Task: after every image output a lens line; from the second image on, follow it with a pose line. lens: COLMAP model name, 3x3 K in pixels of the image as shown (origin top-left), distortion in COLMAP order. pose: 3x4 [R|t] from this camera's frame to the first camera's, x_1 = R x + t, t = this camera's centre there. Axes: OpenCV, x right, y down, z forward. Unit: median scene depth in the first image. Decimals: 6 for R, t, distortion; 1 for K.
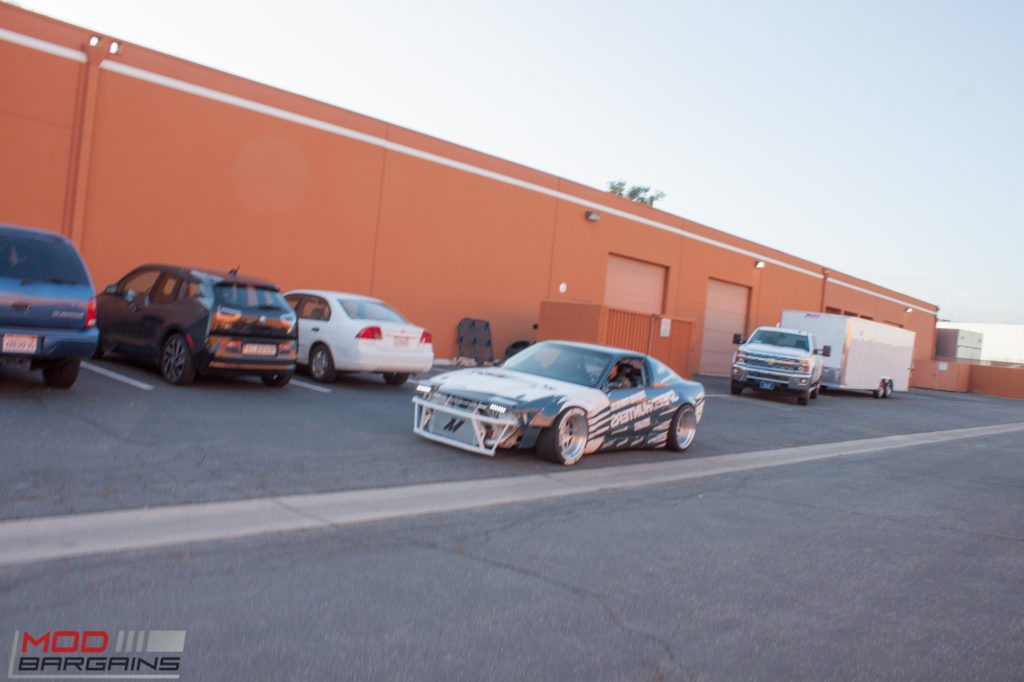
lens RADIAL K [[841.1, 0, 512.0], [0, 841.1, 341.0], [0, 0, 1]] dist [-0.167902, 0.147374]
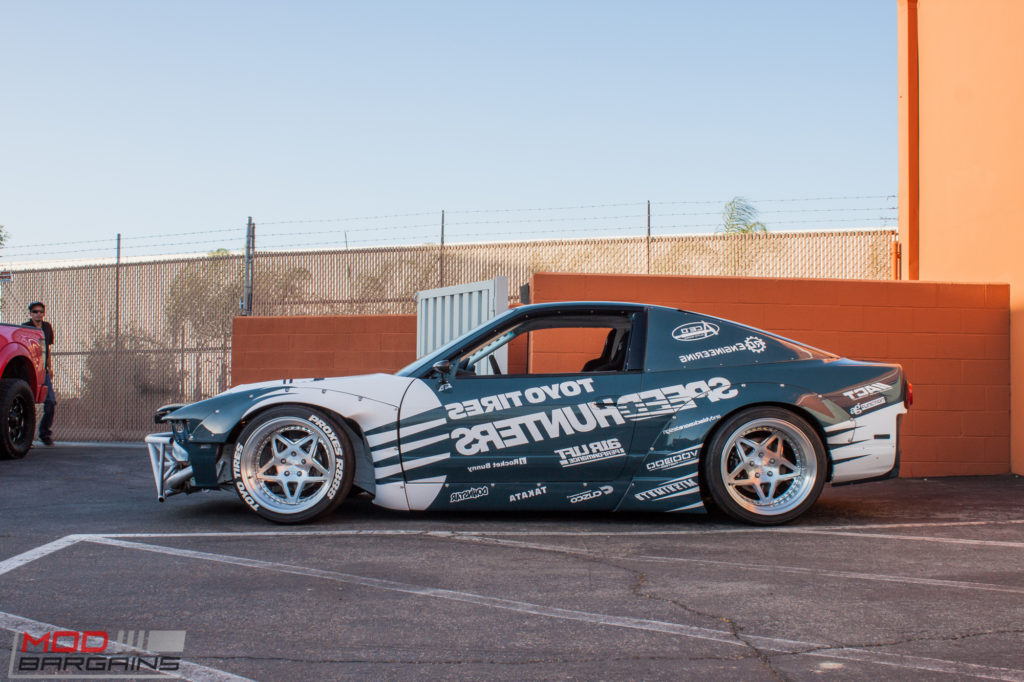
lens RADIAL K [[1130.9, 0, 512.0], [0, 1130.9, 341.0], [0, 0, 1]] dist [-0.091490, -0.002528]
pose [[0.616858, -0.176663, -0.766992, 0.601953], [0.043338, 0.980630, -0.191016, 0.154902], [0.785881, 0.084589, 0.612565, 0.605958]]
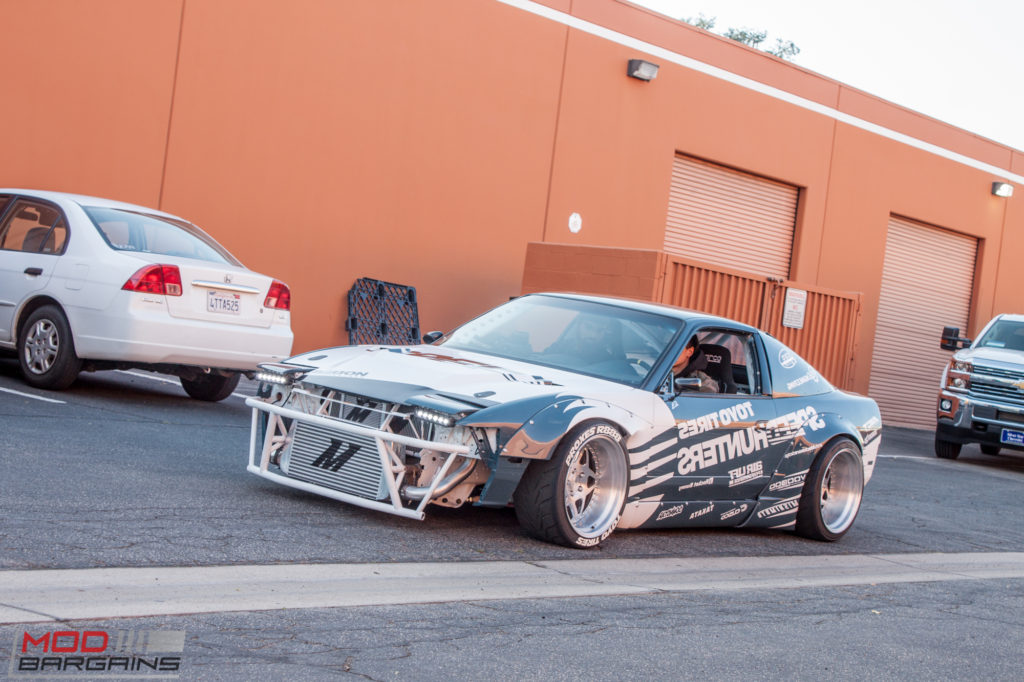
lens RADIAL K [[1800.5, 0, 512.0], [0, 1800.5, 341.0], [0, 0, 1]] dist [0.007702, -0.009400]
pose [[0.999358, 0.022388, 0.027973, -0.001917], [-0.022000, 0.999658, -0.014104, 0.043613], [-0.028279, 0.013480, 0.999509, 0.013983]]
